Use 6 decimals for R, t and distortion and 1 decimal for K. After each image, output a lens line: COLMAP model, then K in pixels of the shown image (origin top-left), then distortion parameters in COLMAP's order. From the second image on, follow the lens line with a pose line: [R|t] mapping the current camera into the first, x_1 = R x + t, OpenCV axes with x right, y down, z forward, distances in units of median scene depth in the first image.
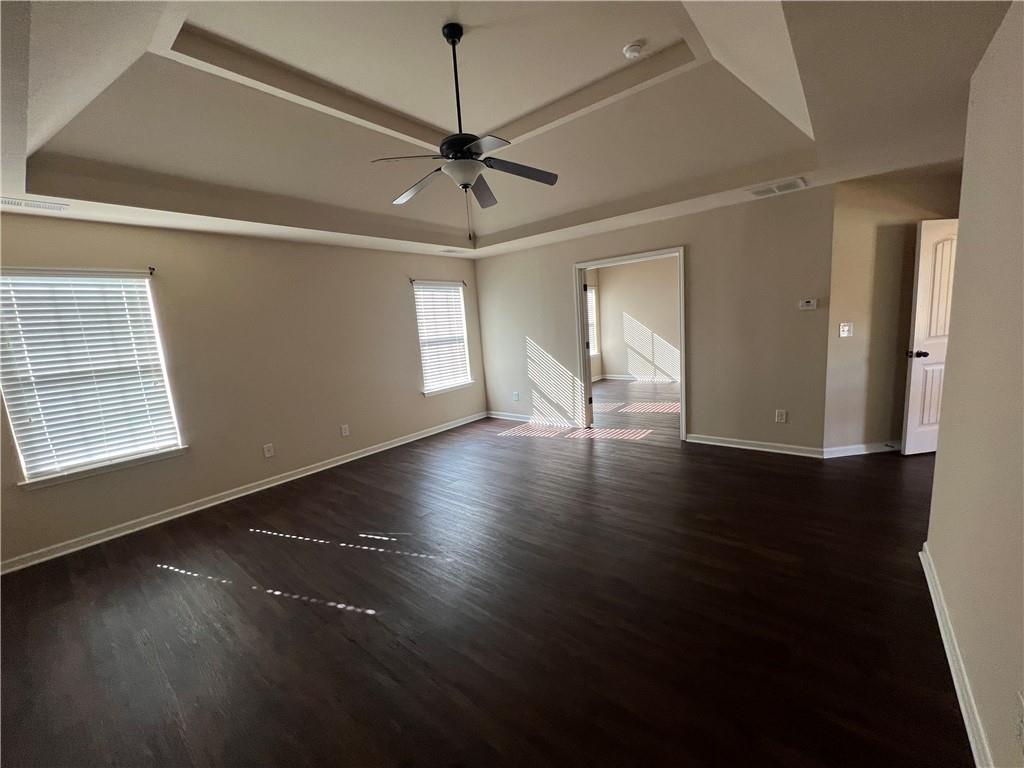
lens RADIAL K [[408.1, 0, 517.2], [0, 408.1, 384.6], [0, 0, 1]] dist [0.000449, 0.000083]
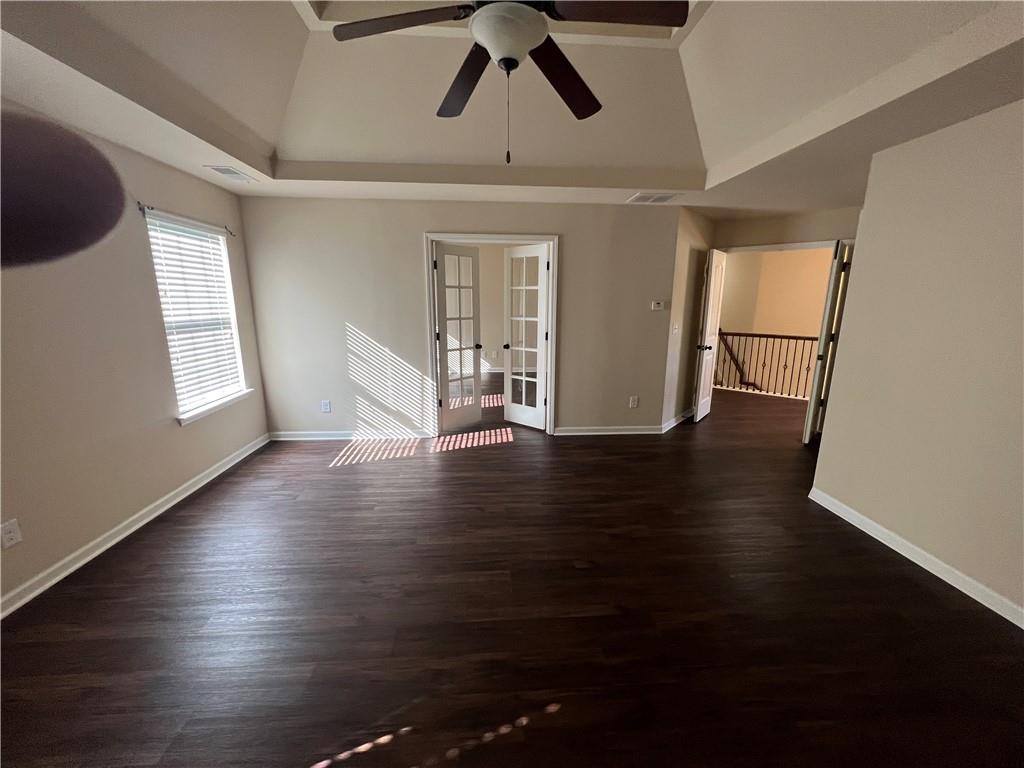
lens RADIAL K [[408.1, 0, 517.2], [0, 408.1, 384.6], [0, 0, 1]] dist [0.000449, 0.000083]
pose [[0.729610, -0.067989, 0.680475, -0.266116], [0.047474, 0.997681, 0.048780, -0.030840], [-0.682213, -0.003285, 0.731146, 0.279930]]
